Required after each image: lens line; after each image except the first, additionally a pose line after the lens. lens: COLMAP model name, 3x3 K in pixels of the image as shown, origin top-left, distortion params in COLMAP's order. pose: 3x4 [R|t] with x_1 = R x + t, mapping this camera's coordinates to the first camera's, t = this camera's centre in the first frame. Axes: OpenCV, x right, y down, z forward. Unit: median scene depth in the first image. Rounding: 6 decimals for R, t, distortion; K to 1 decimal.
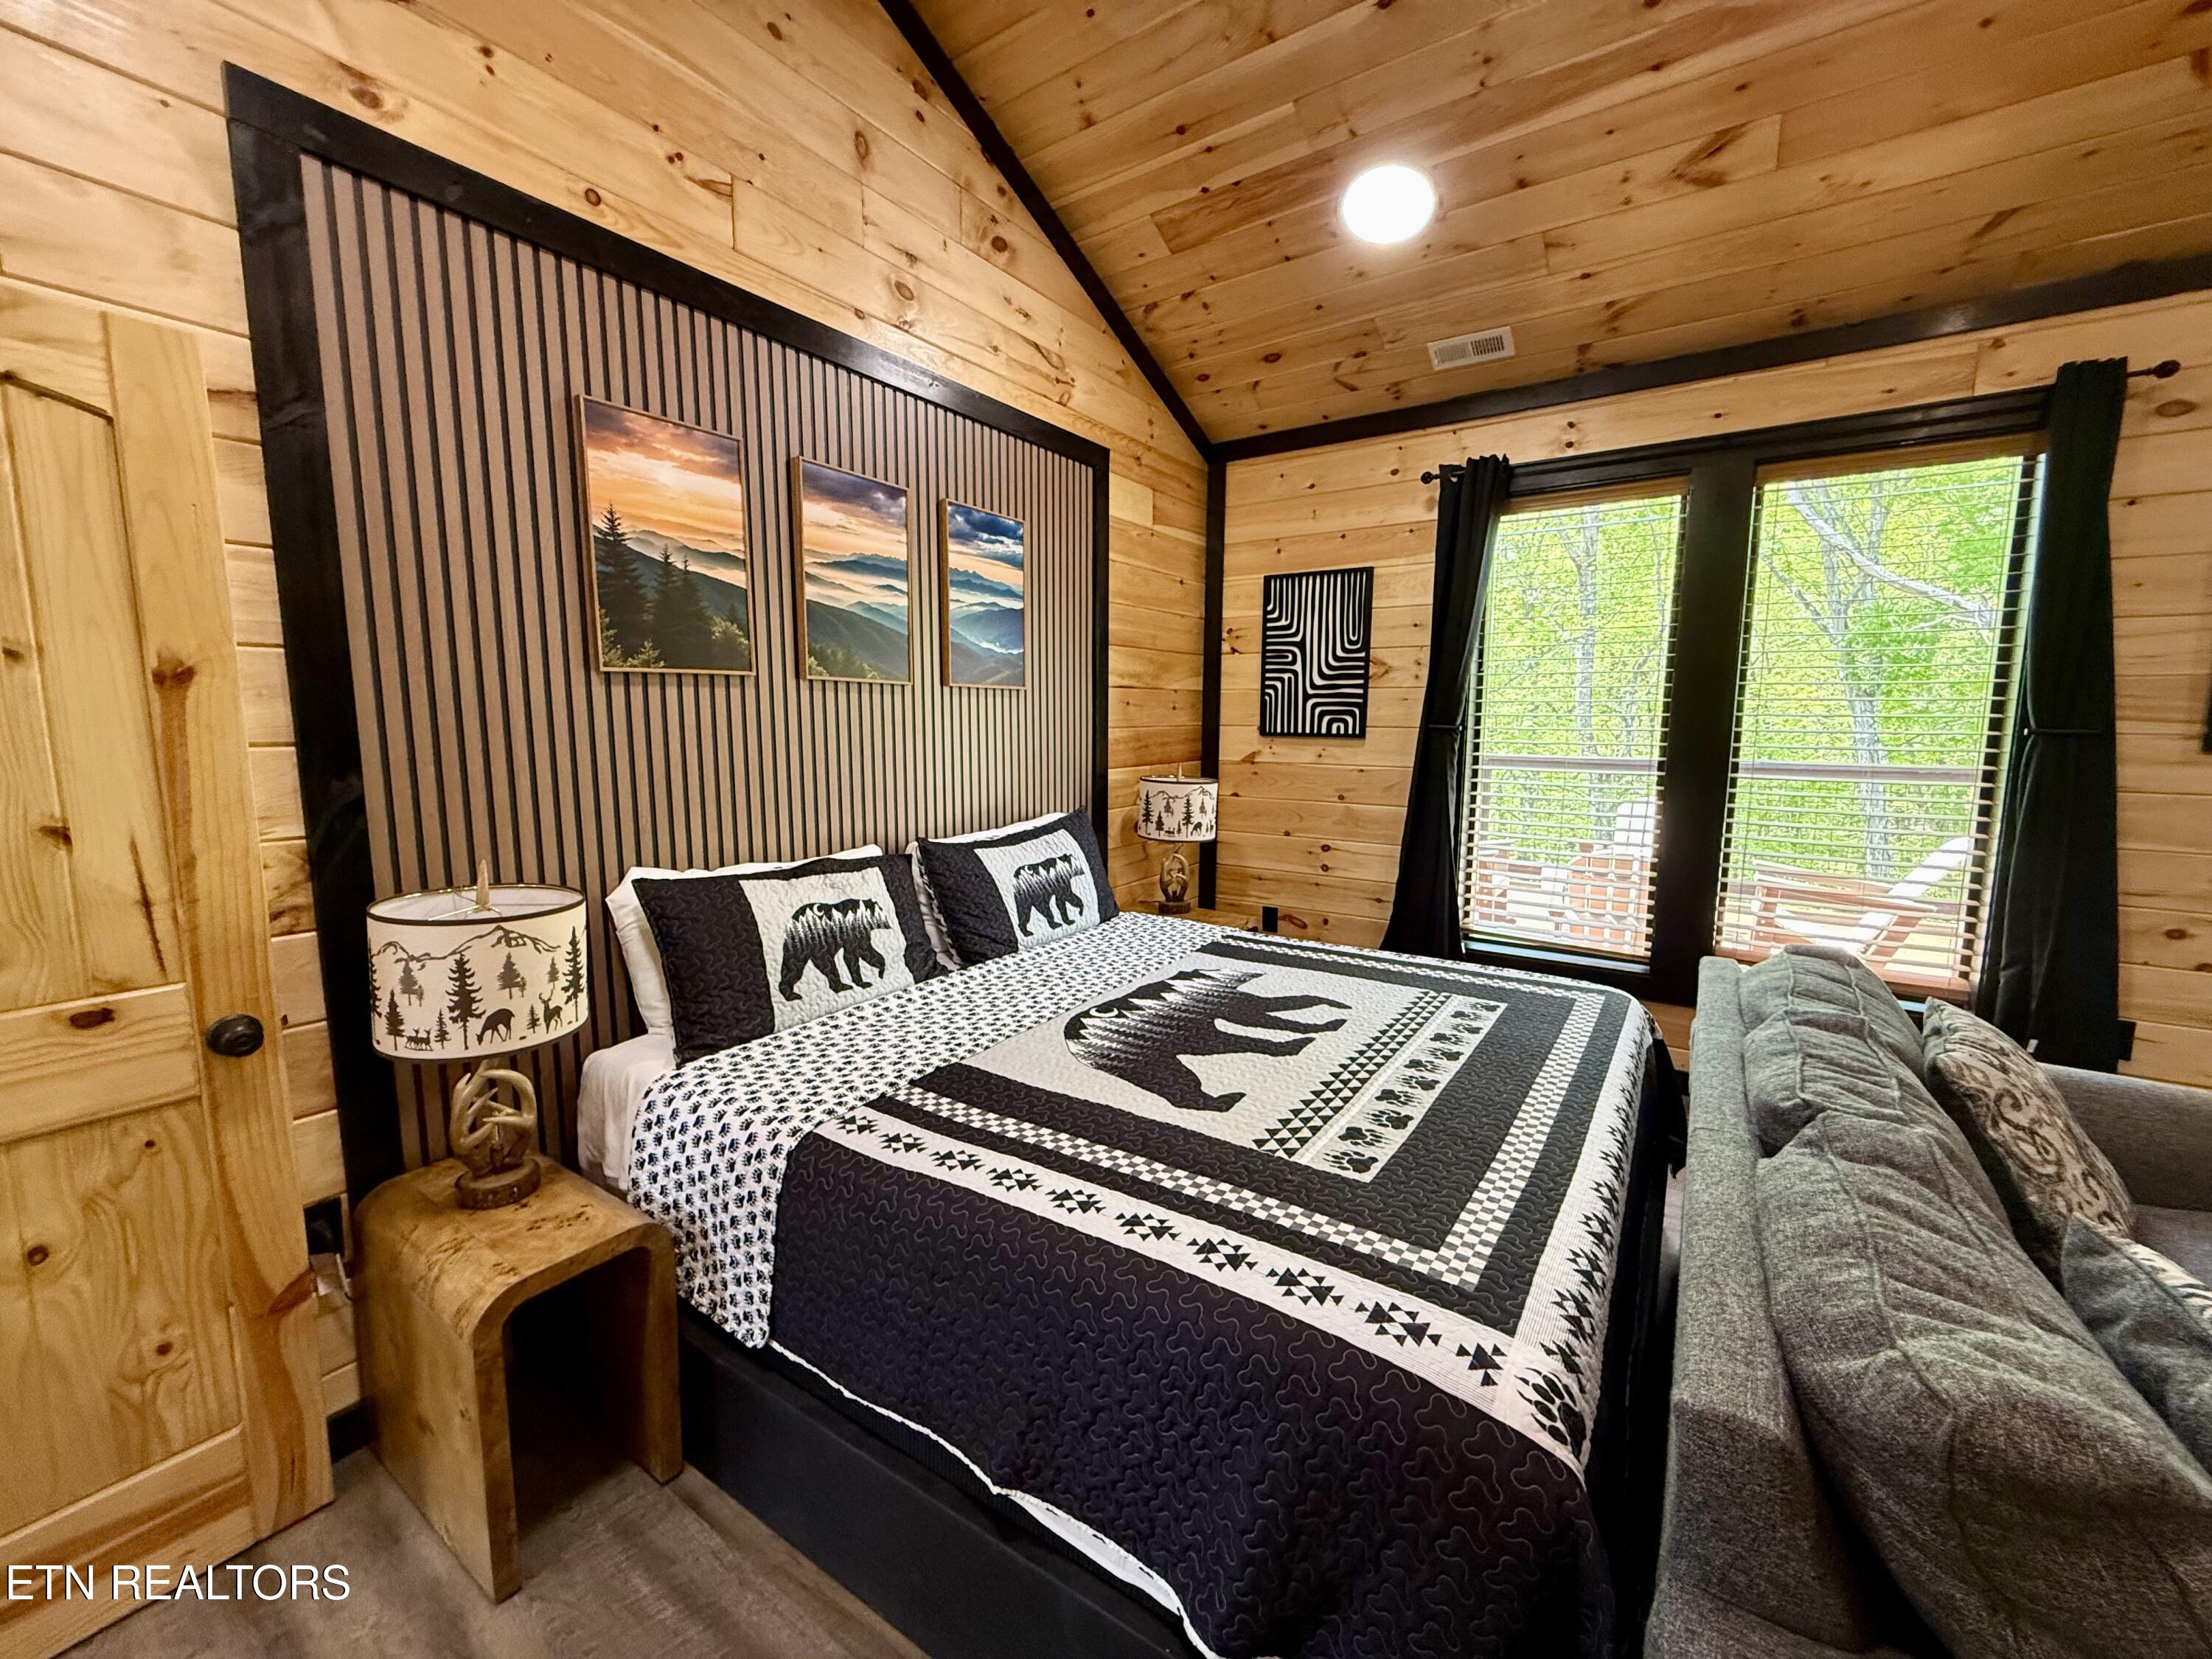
lens RADIAL K [[881.7, 0, 1102.3], [0, 881.7, 829.1], [0, 0, 1]] dist [-0.001590, 0.000645]
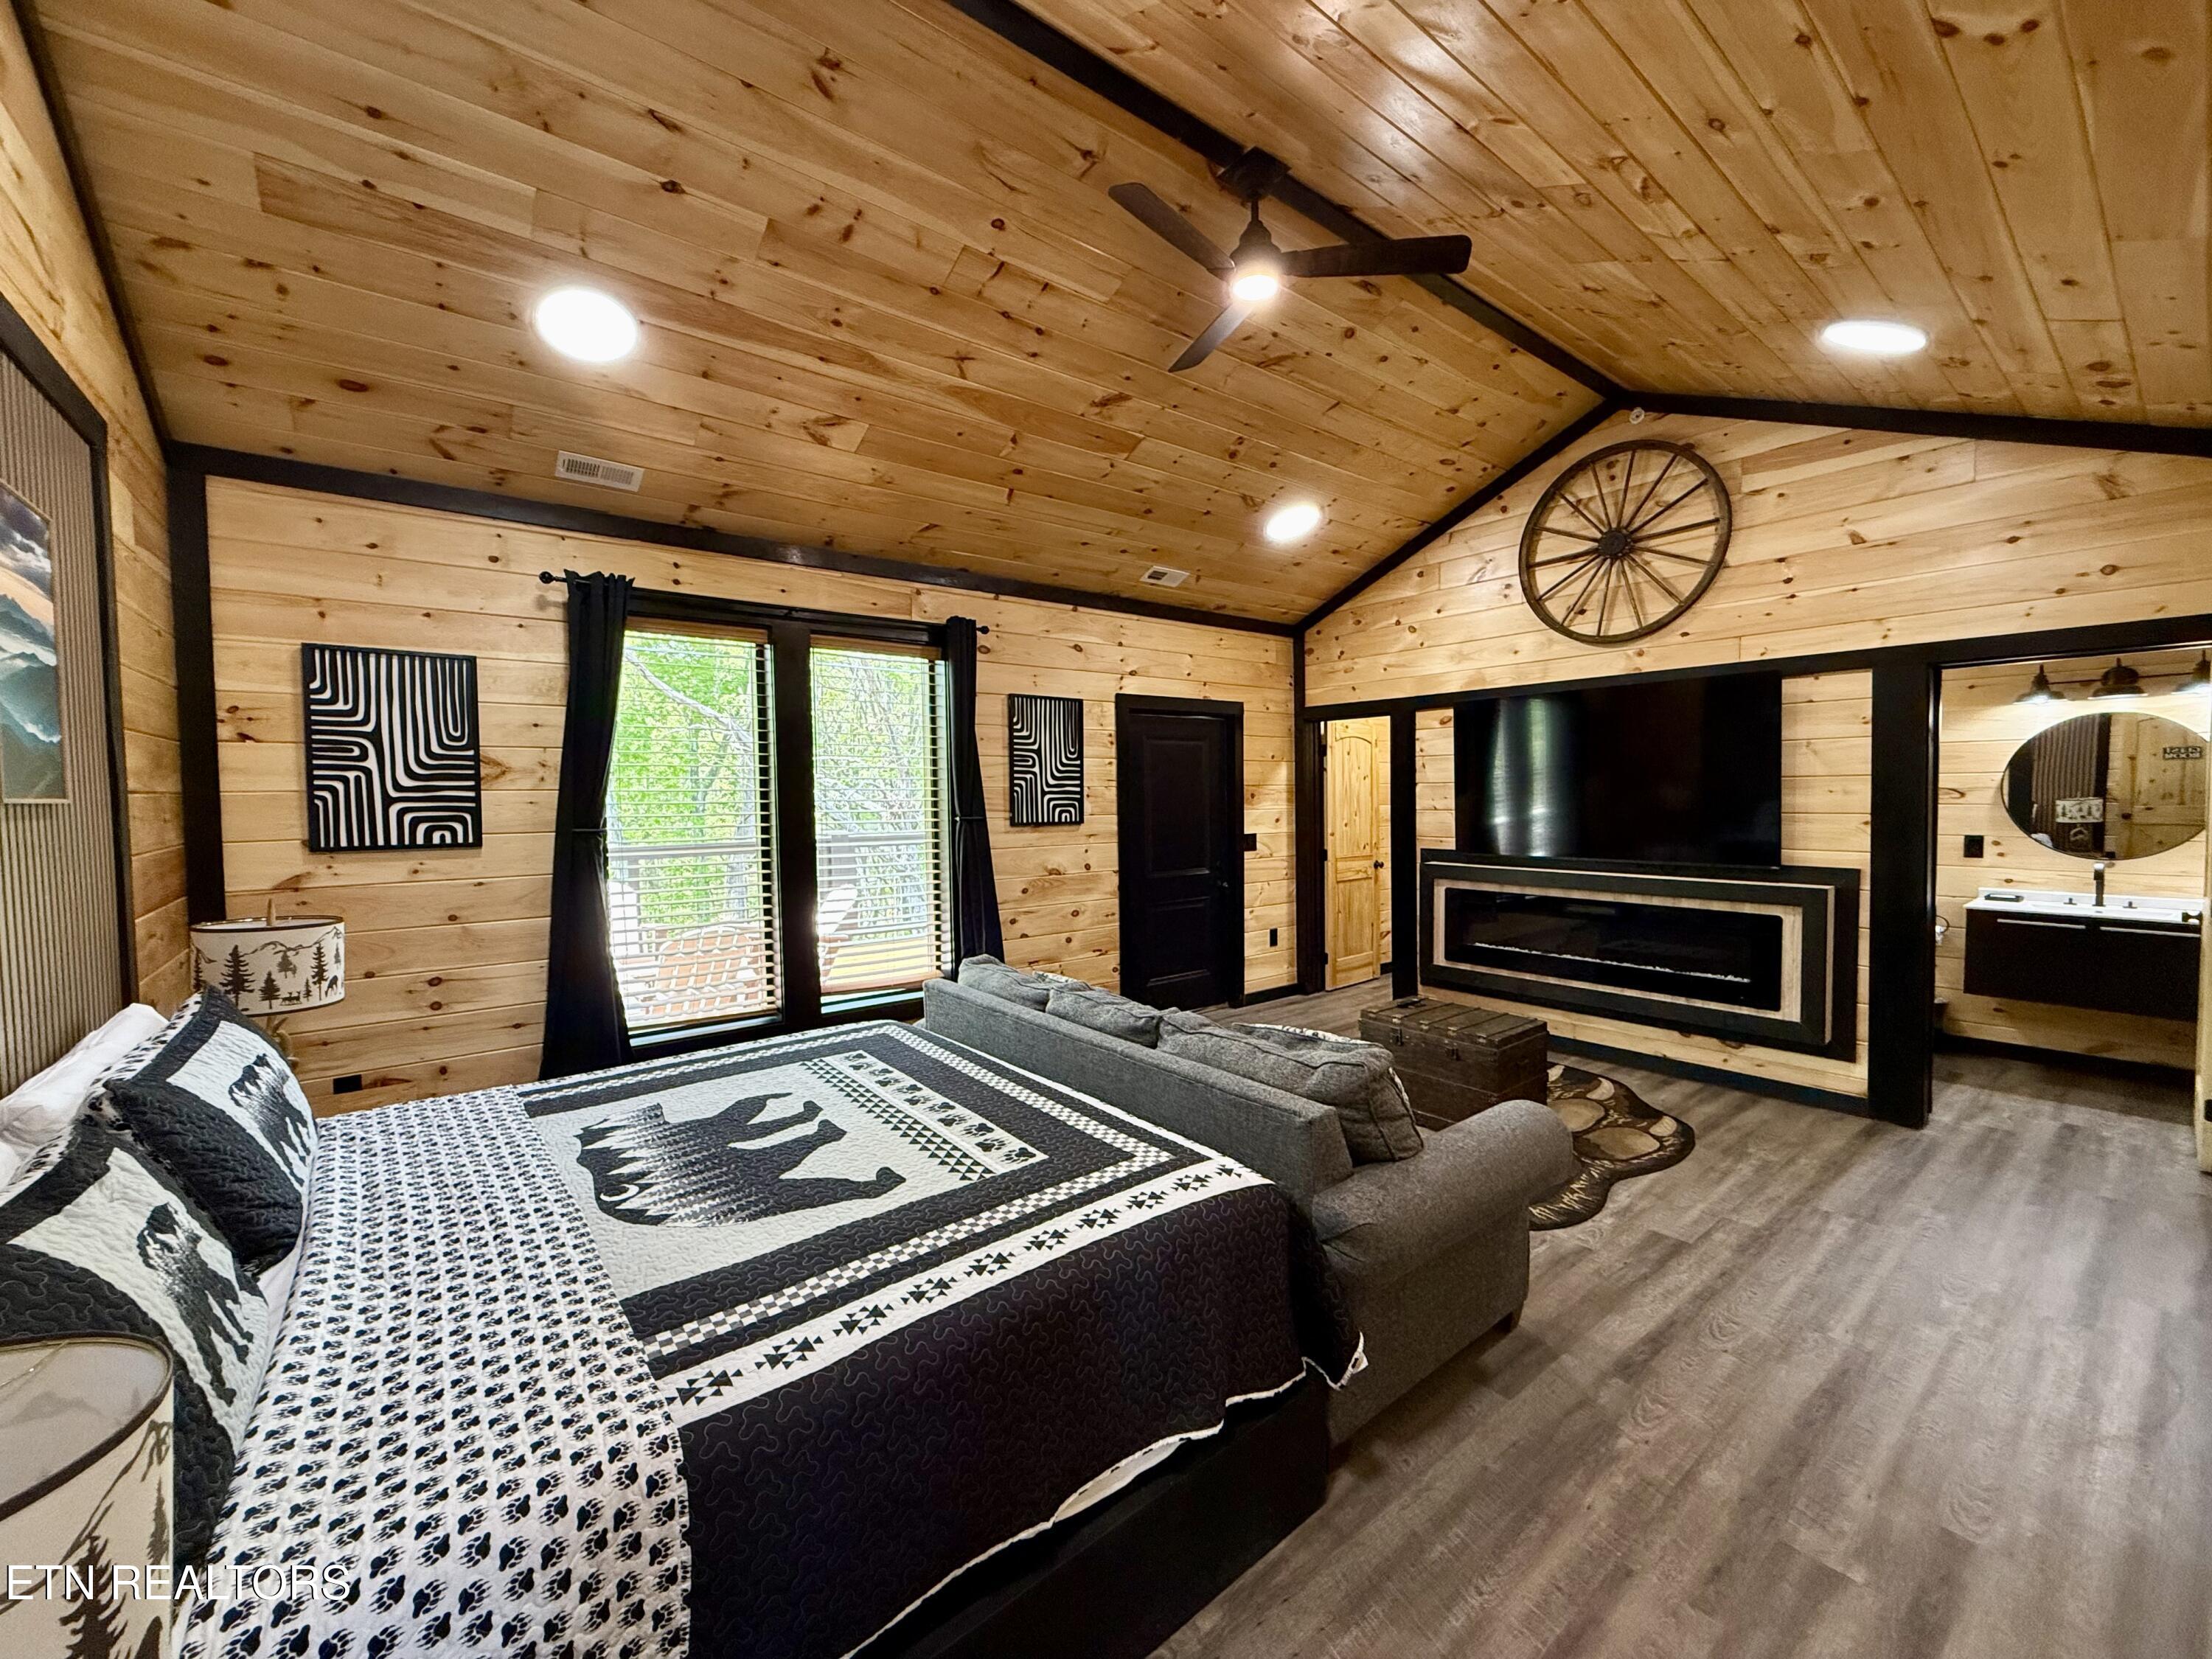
lens RADIAL K [[881.7, 0, 1102.3], [0, 881.7, 829.1], [0, 0, 1]] dist [-0.001590, 0.000645]
pose [[0.291447, -0.047116, 0.955426, -0.557732], [0.133405, 0.991028, 0.008177, -0.069951], [-0.947239, 0.125076, 0.295118, 0.234450]]
